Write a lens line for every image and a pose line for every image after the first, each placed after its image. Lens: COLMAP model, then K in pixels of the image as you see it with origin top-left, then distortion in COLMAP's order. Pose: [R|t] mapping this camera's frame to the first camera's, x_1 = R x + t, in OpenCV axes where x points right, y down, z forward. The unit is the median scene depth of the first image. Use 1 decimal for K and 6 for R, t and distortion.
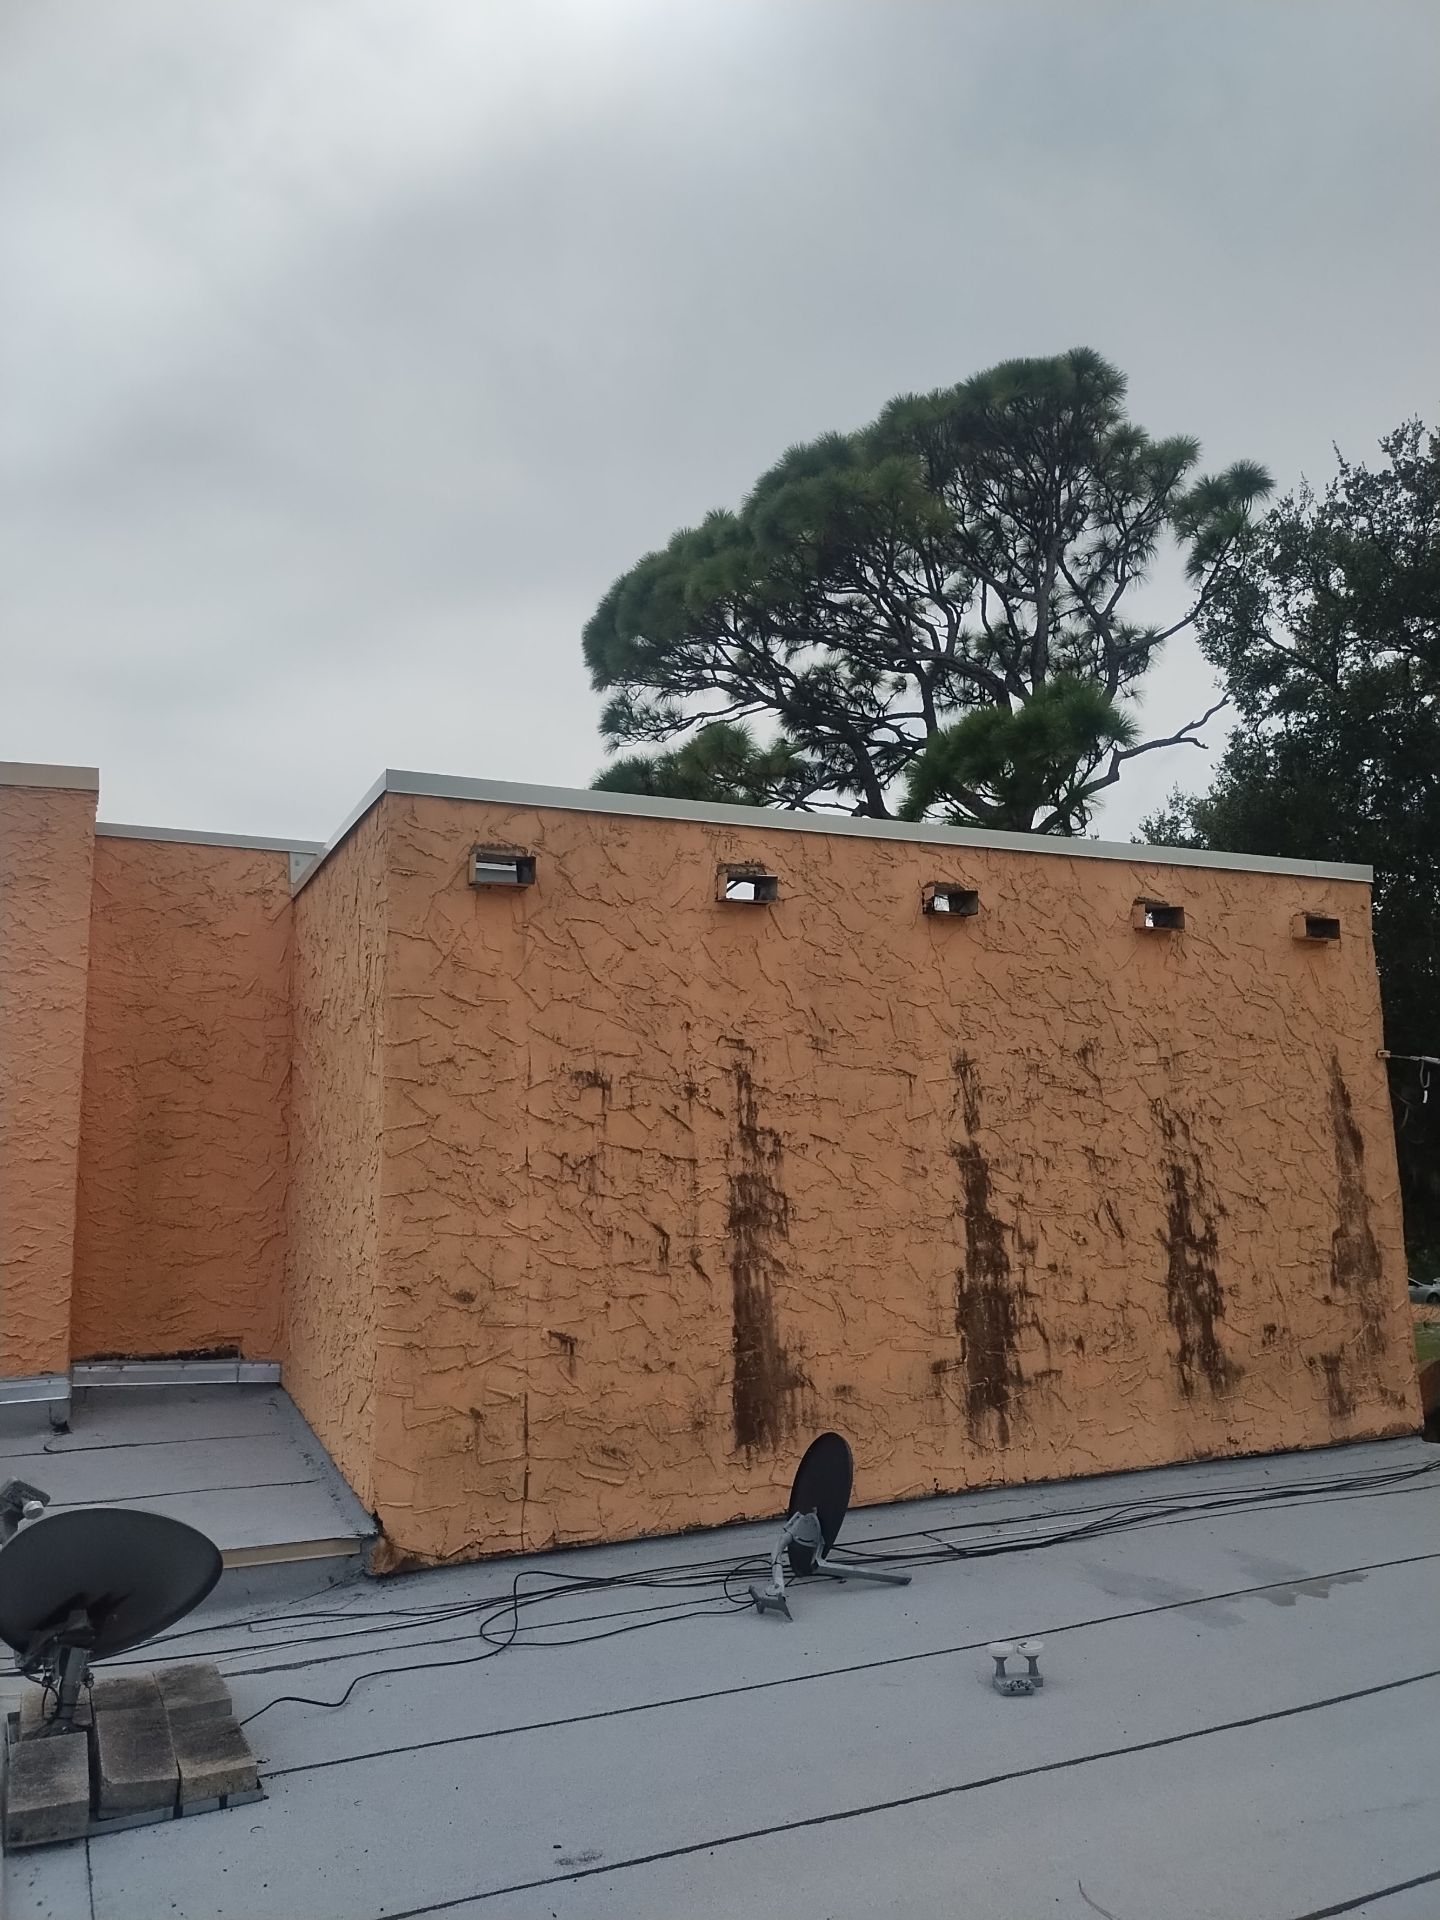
lens RADIAL K [[1422.5, 0, 731.1], [0, 1422.5, 969.2], [0, 0, 1]] dist [0.023228, -0.022184]
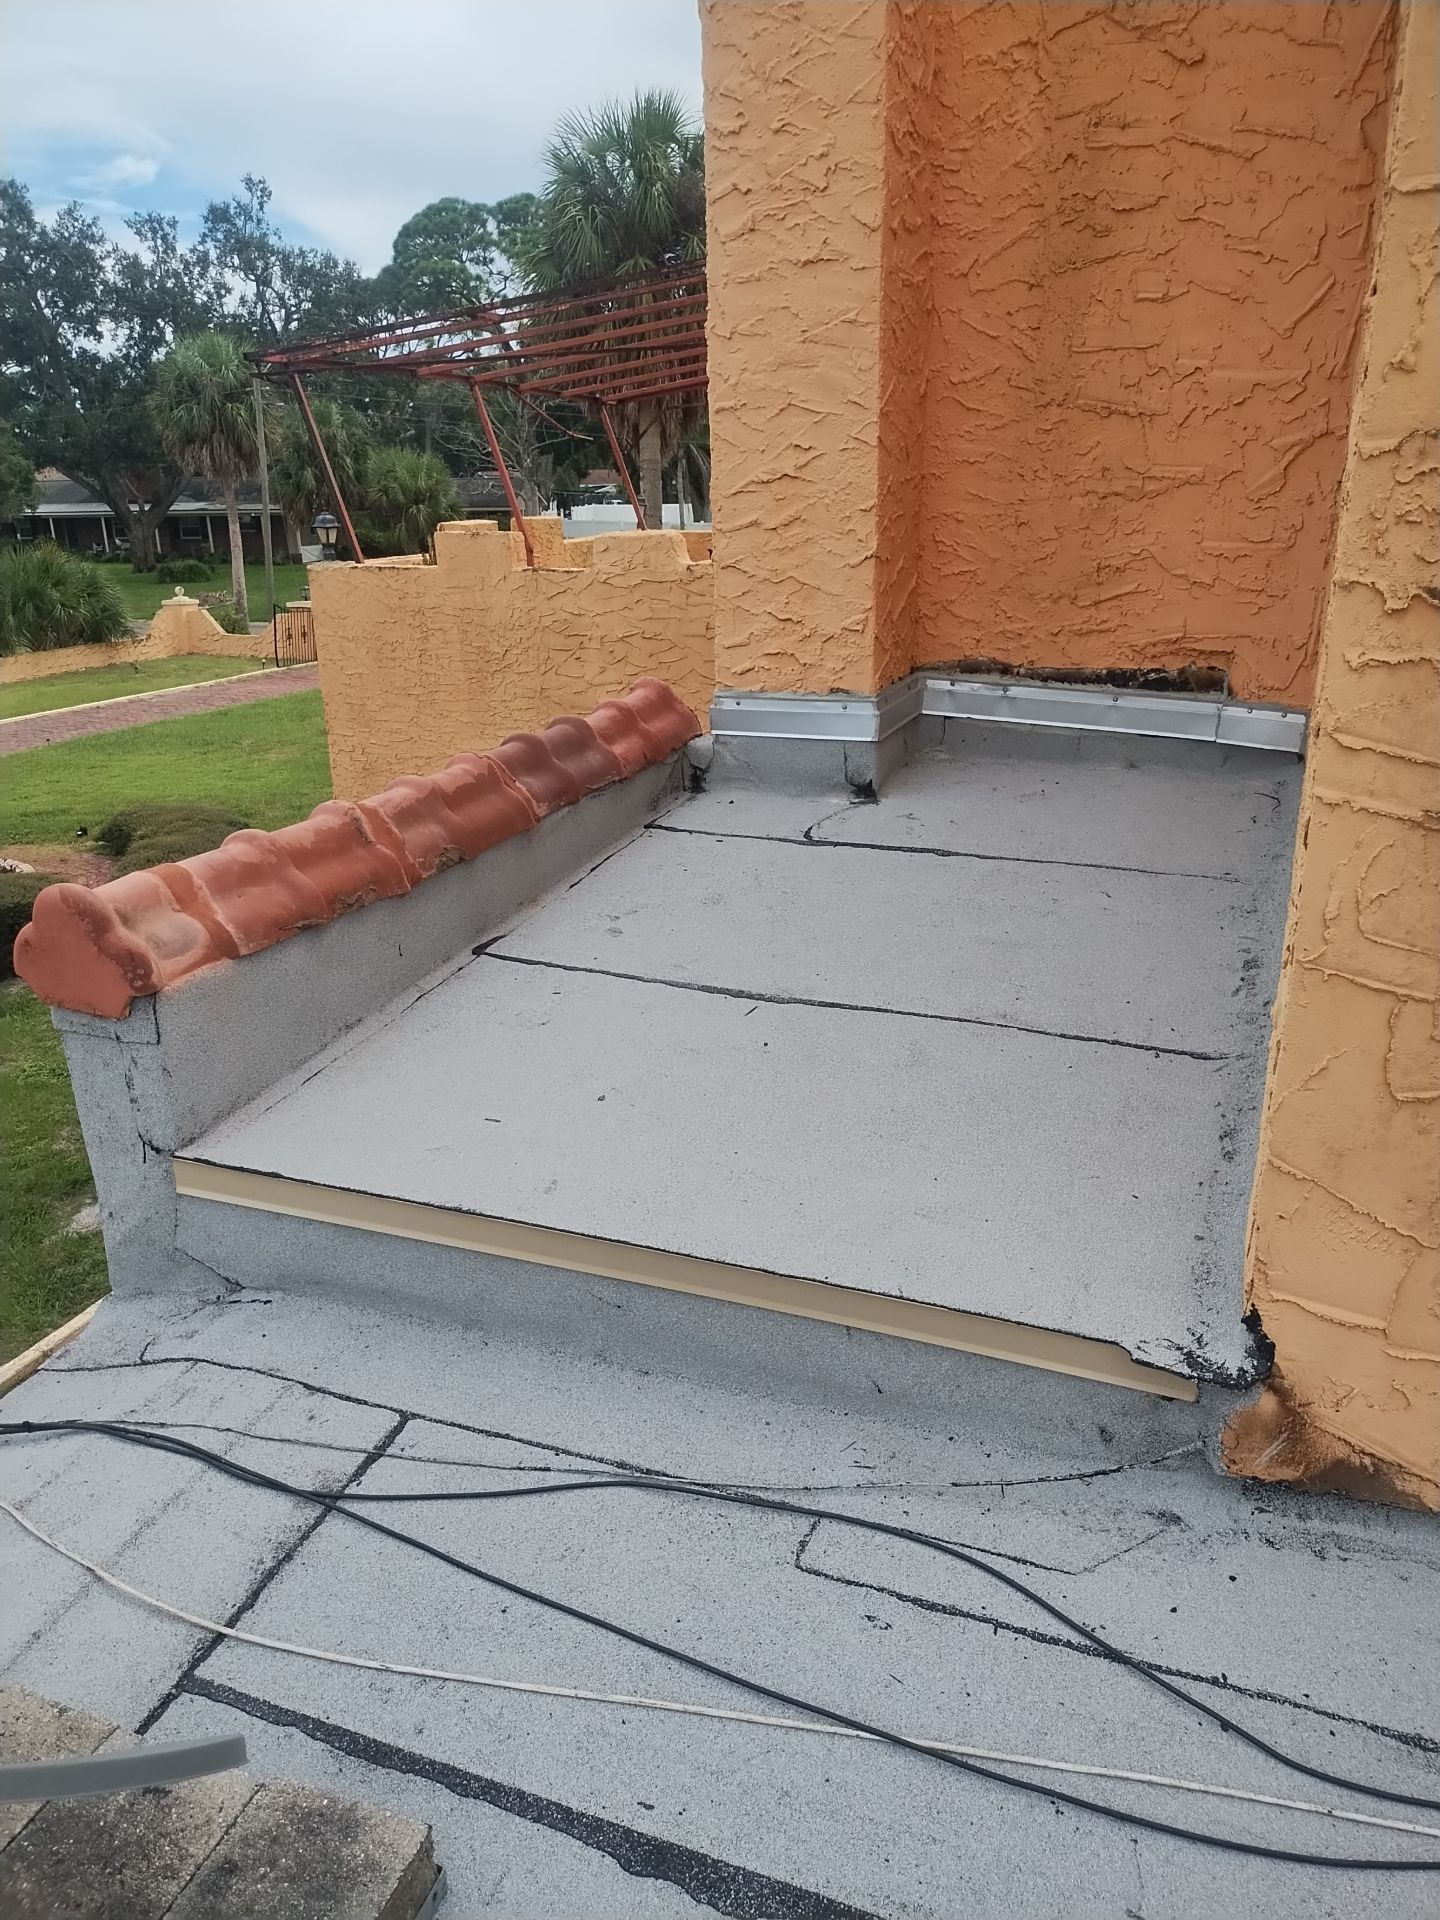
lens RADIAL K [[1470.3, 0, 724.1], [0, 1470.3, 981.7], [0, 0, 1]] dist [0.005648, -0.005130]
pose [[0.689217, 0.253981, -0.678582, -0.094603], [0.111782, 0.888065, 0.445921, 0.116782], [0.715880, -0.383190, 0.583679, 0.553746]]
